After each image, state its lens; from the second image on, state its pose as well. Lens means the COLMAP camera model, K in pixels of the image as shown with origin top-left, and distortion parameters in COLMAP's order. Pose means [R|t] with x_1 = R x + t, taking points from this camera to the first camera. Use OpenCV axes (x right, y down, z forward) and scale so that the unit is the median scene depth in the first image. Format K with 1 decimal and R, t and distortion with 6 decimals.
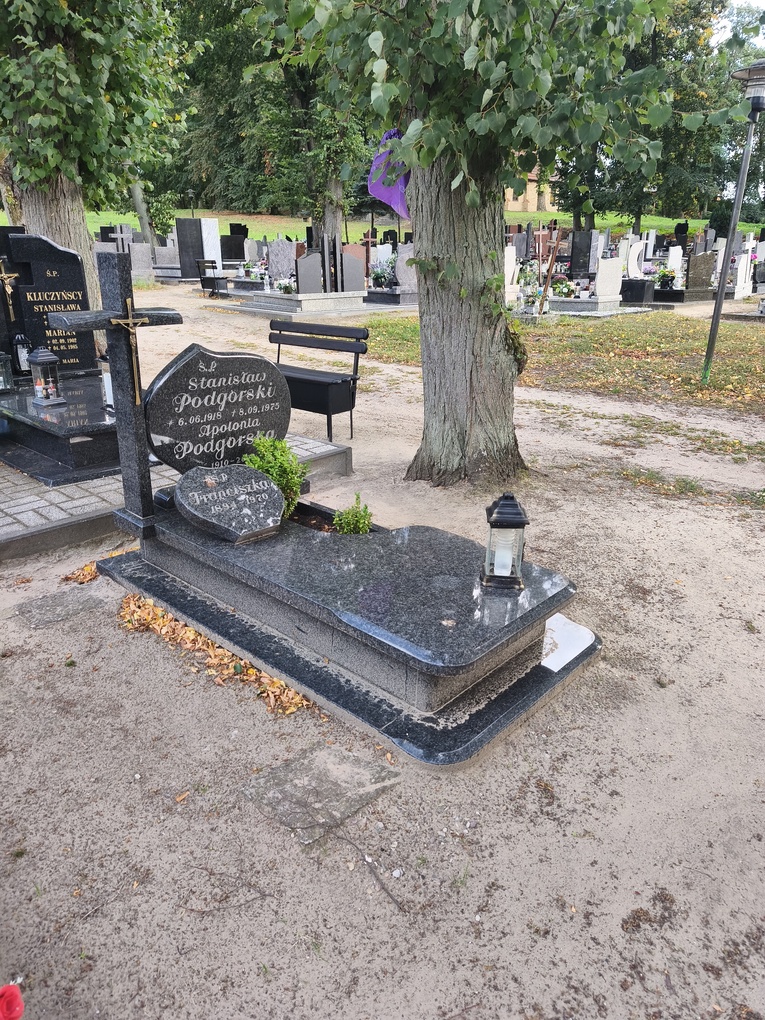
lens RADIAL K [[704.4, 0, 382.5], [0, 704.4, 510.0], [0, 0, 1]] dist [0.061243, -0.091020]
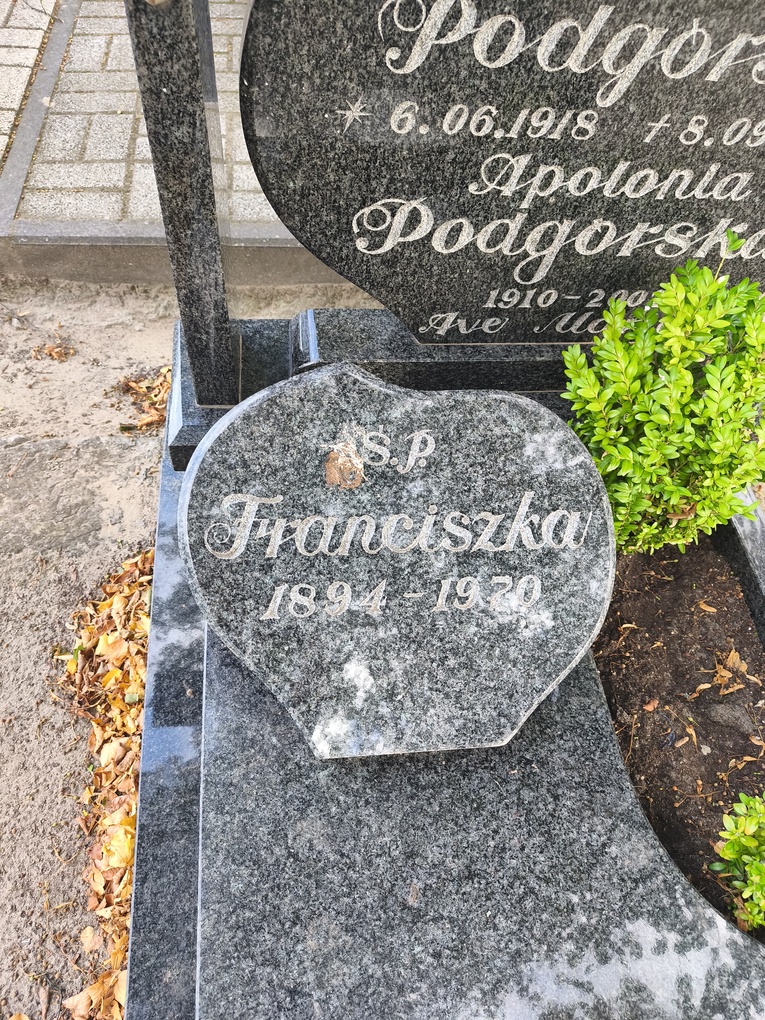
lens RADIAL K [[701.1, 0, 379.7], [0, 701.1, 510.1], [0, 0, 1]] dist [0.027021, -0.033189]
pose [[0.741769, 0.575673, -0.344064, -0.125897], [-0.296364, 0.741582, 0.601850, -0.157480], [0.601621, -0.344465, 0.720691, 0.735901]]
